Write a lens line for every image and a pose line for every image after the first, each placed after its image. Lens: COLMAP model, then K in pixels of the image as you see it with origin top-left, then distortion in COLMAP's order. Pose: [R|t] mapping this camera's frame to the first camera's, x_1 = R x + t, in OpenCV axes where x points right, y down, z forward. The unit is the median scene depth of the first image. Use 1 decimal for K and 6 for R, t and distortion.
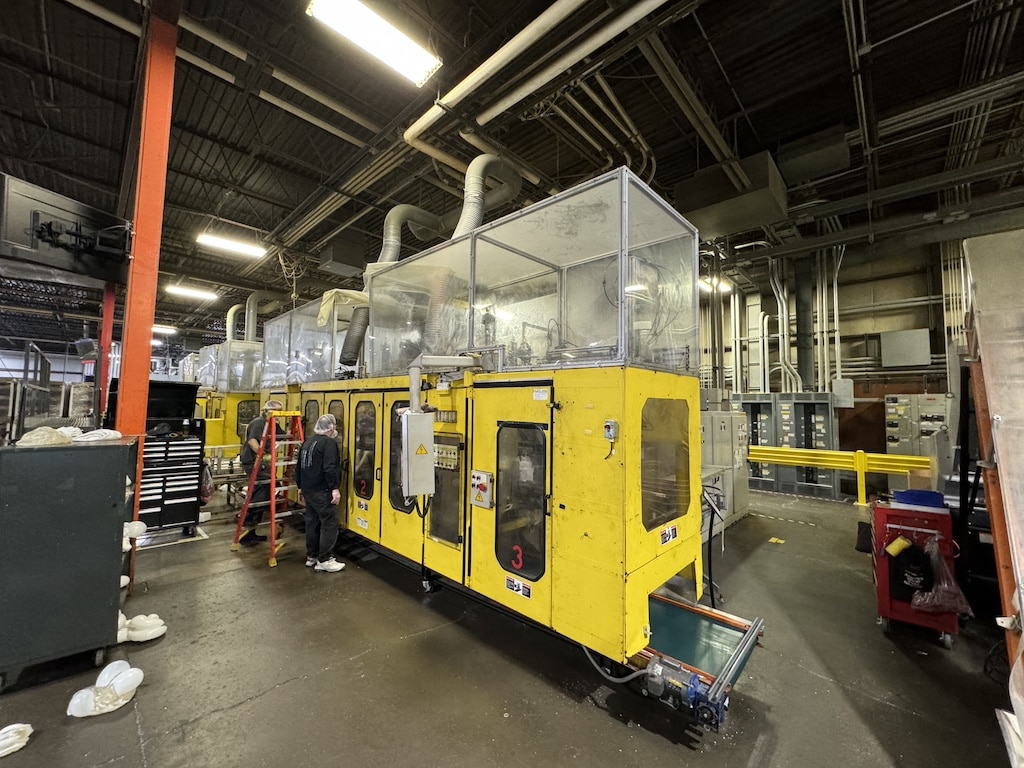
lens RADIAL K [[408.7, 0, 512.5], [0, 408.7, 380.8], [0, 0, 1]] dist [-0.003544, 0.000448]
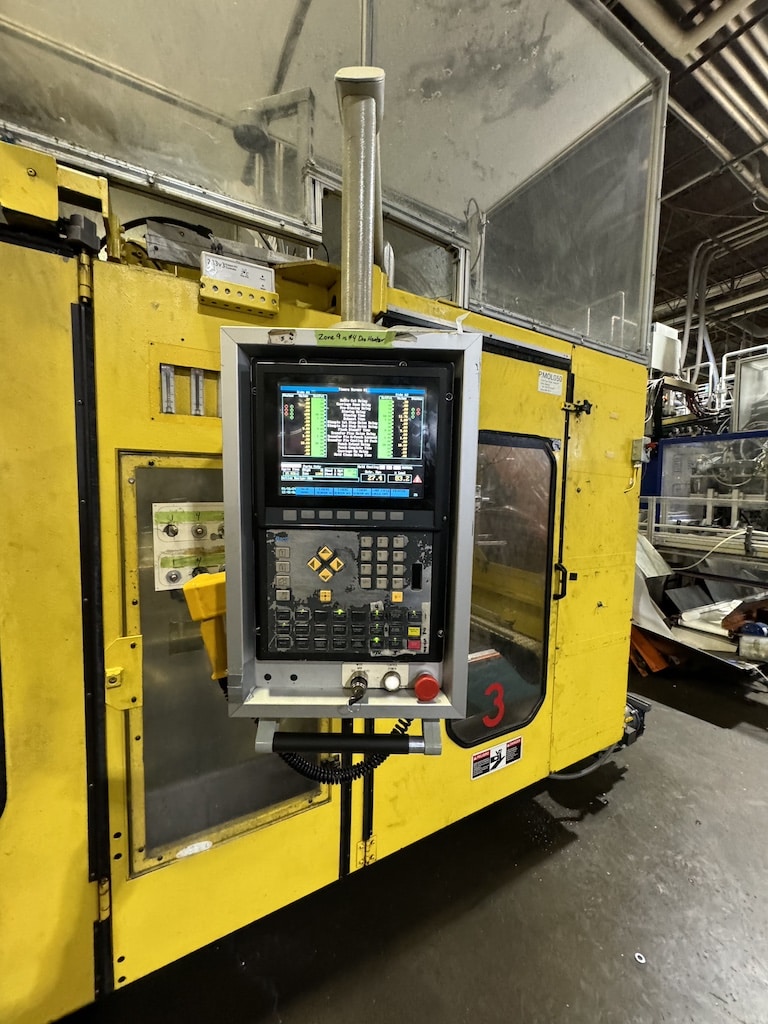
lens RADIAL K [[408.7, 0, 383.7], [0, 408.7, 512.6], [0, 0, 1]] dist [-0.003544, 0.000448]
pose [[0.280374, -0.071402, 0.957232, -0.385204], [-0.075028, 0.992549, 0.096012, 0.125550], [-0.956954, -0.098738, 0.272927, 0.799282]]
